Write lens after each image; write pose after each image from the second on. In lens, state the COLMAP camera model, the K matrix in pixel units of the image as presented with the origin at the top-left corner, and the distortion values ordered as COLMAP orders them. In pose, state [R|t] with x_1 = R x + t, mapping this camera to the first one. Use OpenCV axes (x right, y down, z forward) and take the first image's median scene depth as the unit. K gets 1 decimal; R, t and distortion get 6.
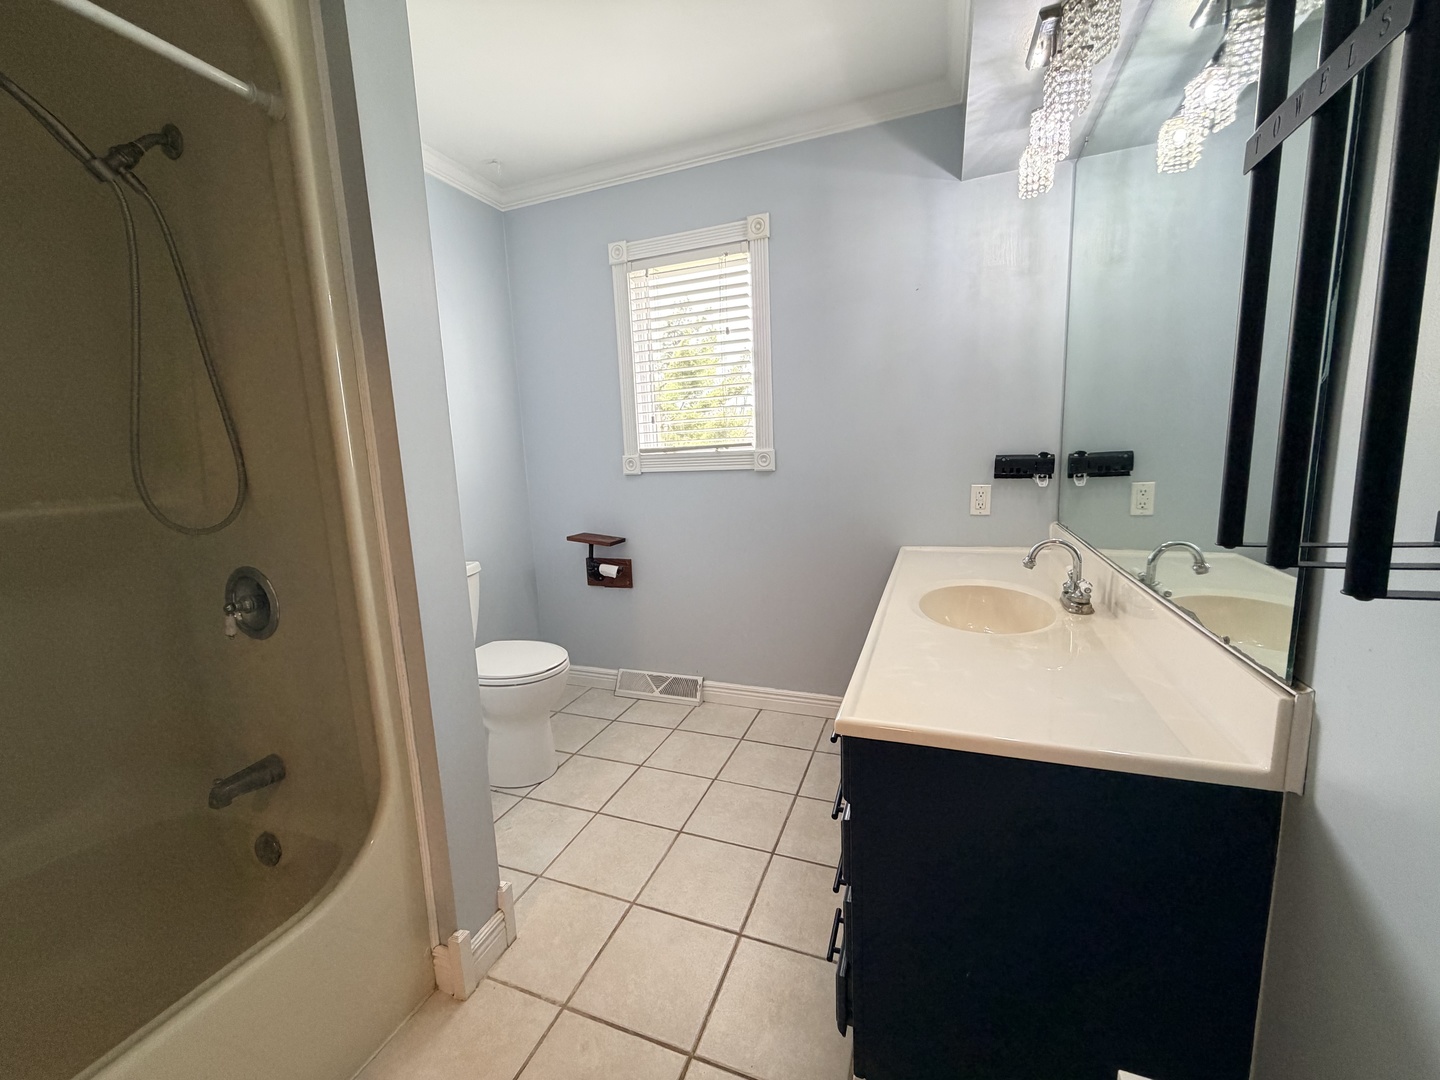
lens RADIAL K [[574.0, 0, 717.8], [0, 574.0, 540.1], [0, 0, 1]] dist [0.001217, -0.000659]
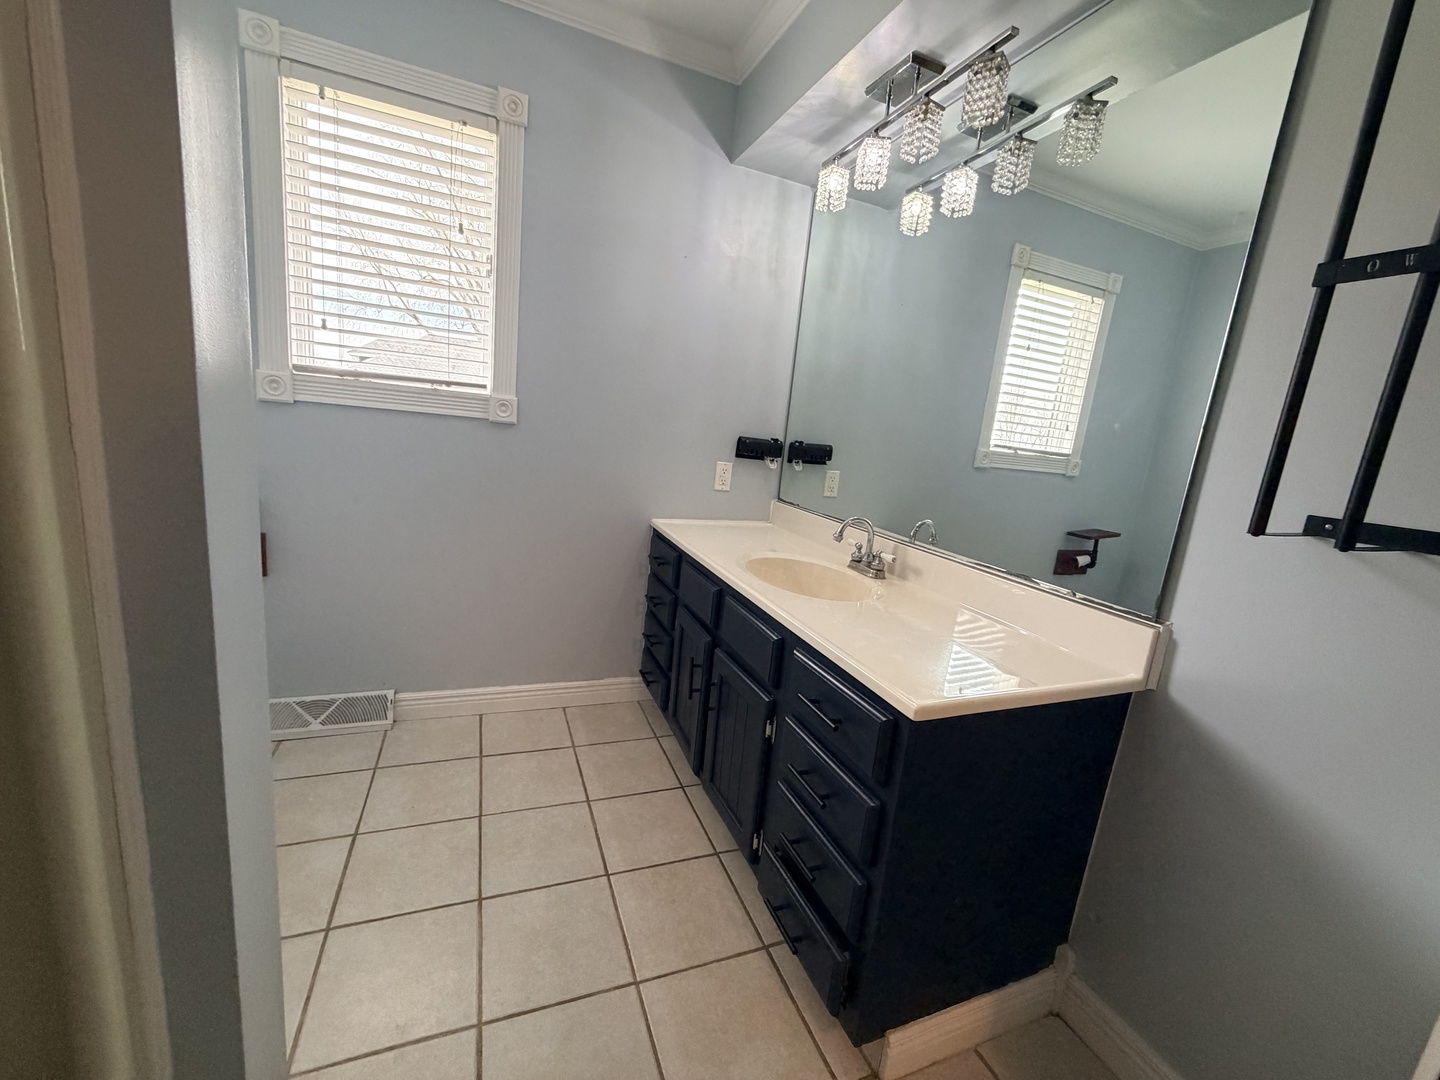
lens RADIAL K [[574.0, 0, 717.8], [0, 574.0, 540.1], [0, 0, 1]] dist [0.001217, -0.000659]
pose [[0.724575, -0.015945, 0.689011, -0.291317], [-0.024627, 0.998495, 0.049004, -0.003309], [-0.688756, -0.052475, 0.723092, 0.225464]]
